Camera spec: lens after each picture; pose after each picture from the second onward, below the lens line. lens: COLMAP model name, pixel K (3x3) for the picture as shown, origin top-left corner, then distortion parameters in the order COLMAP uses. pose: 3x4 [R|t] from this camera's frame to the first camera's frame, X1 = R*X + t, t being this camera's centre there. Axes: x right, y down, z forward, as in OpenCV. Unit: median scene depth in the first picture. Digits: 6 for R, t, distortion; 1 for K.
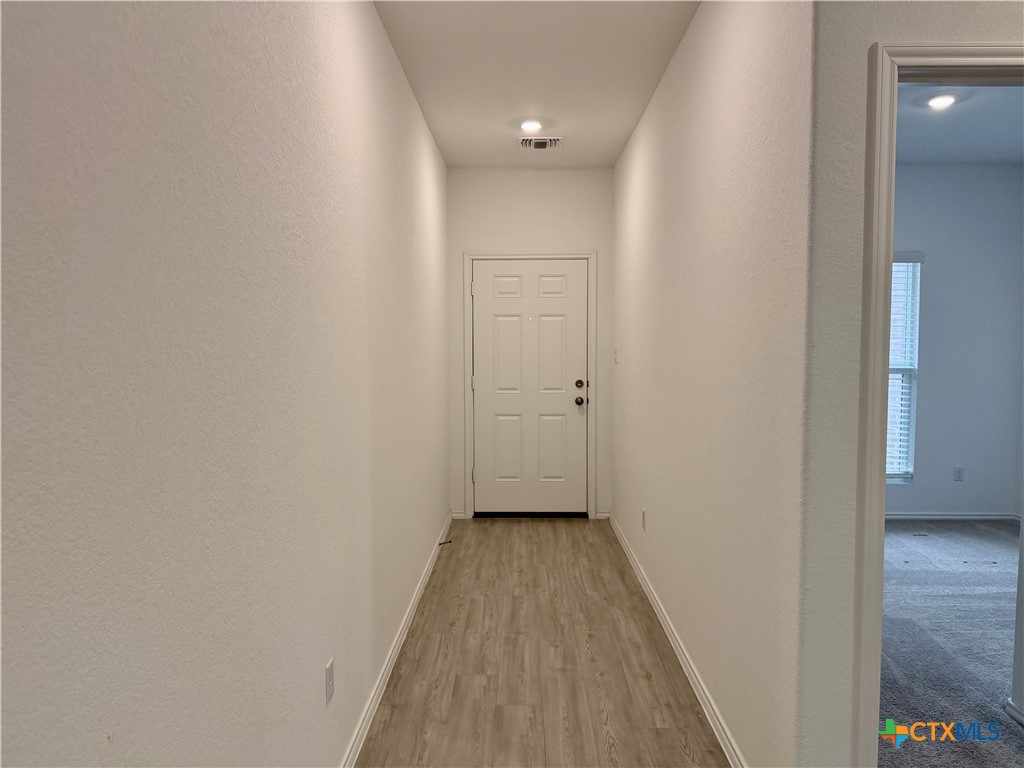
lens RADIAL K [[720.0, 0, 512.0], [0, 720.0, 384.0], [0, 0, 1]] dist [-0.001412, 0.000557]
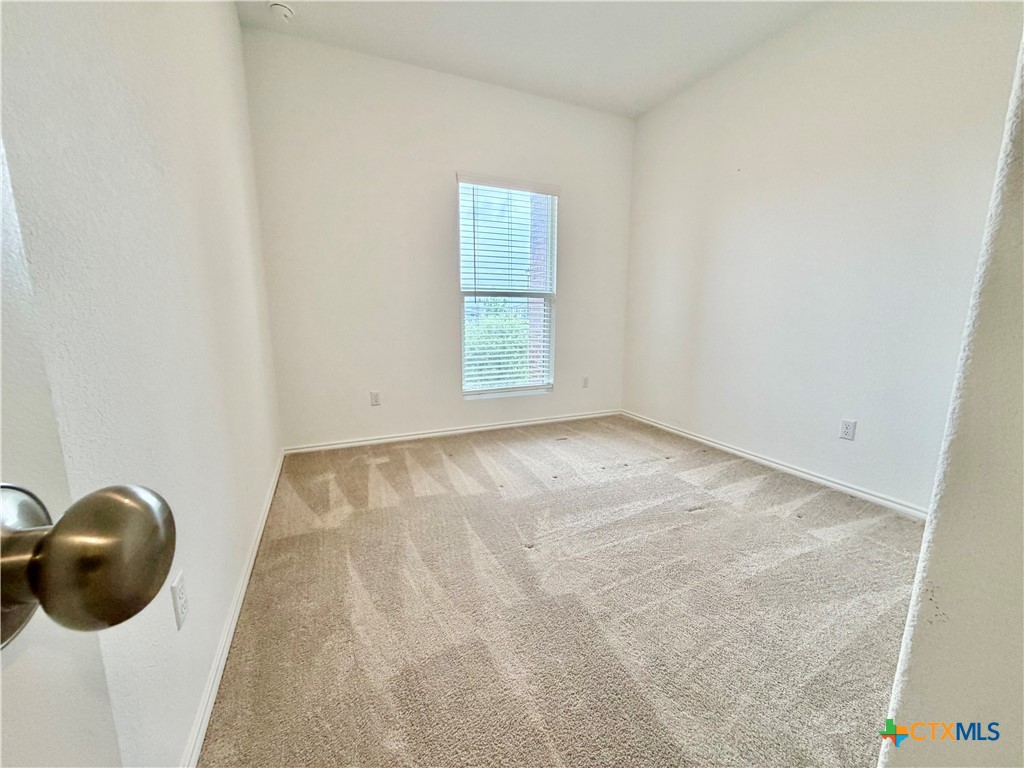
lens RADIAL K [[406.8, 0, 511.6], [0, 406.8, 383.3], [0, 0, 1]] dist [0.000239, -0.000075]
pose [[0.903874, -0.071599, 0.421766, 0.270039], [0.020859, 0.992098, 0.123717, 0.049000], [-0.427291, -0.103027, 0.898225, 0.542043]]
